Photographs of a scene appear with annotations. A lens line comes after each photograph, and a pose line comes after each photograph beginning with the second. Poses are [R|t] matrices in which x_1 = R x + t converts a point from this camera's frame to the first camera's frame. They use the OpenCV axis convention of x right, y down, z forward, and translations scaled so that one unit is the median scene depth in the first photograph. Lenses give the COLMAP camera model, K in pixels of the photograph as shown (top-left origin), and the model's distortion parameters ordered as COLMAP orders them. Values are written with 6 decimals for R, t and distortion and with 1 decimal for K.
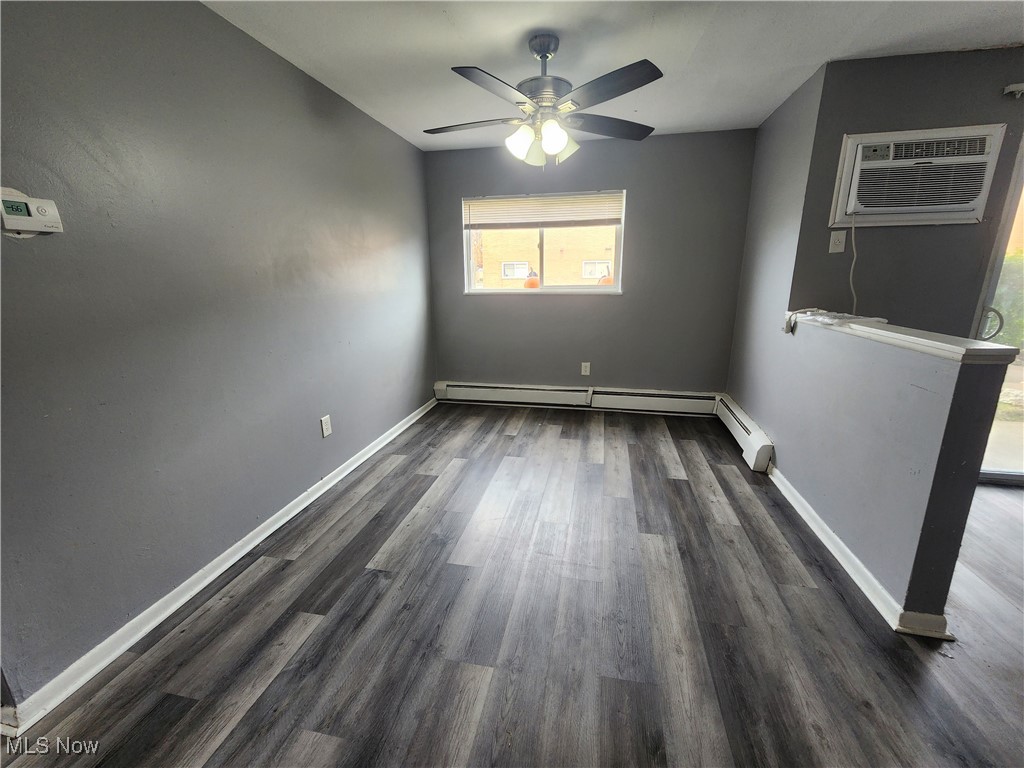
lens RADIAL K [[409.4, 0, 512.0], [0, 409.4, 384.0], [0, 0, 1]] dist [0.000319, 0.000201]
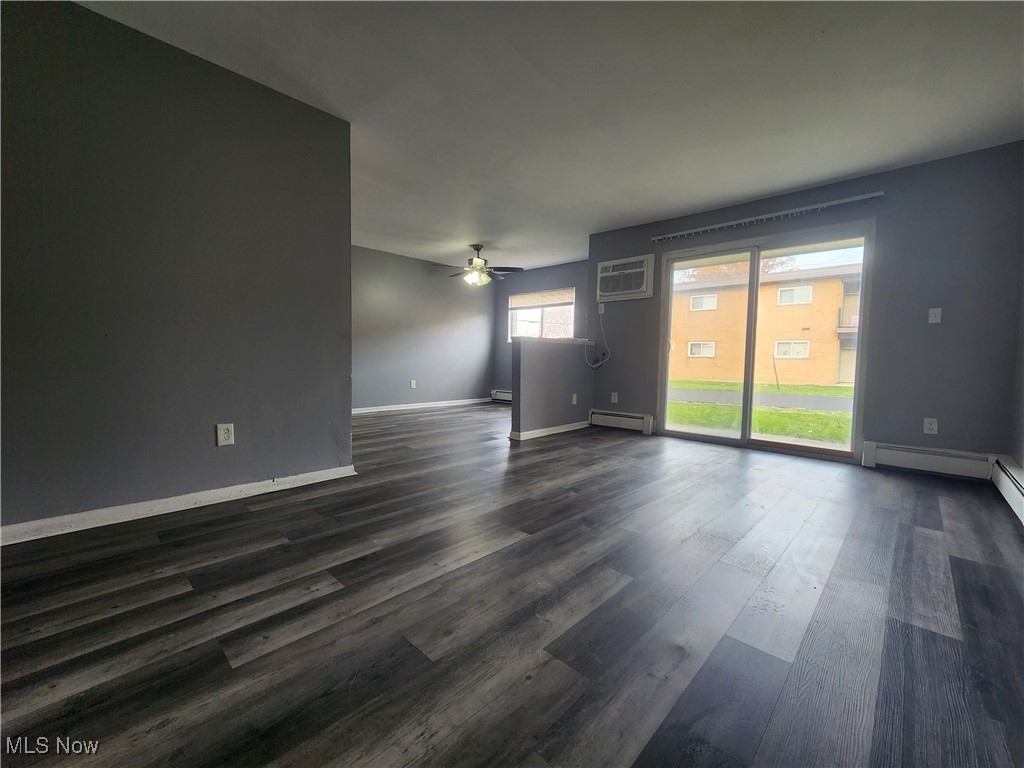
lens RADIAL K [[416.8, 0, 512.0], [0, 416.8, 384.0], [0, 0, 1]] dist [0.000509, 0.000084]
pose [[0.847384, 0.055348, -0.528088, 1.457708], [-0.158131, 0.975730, -0.151476, 0.399417], [0.506887, 0.211866, 0.835571, -0.876731]]
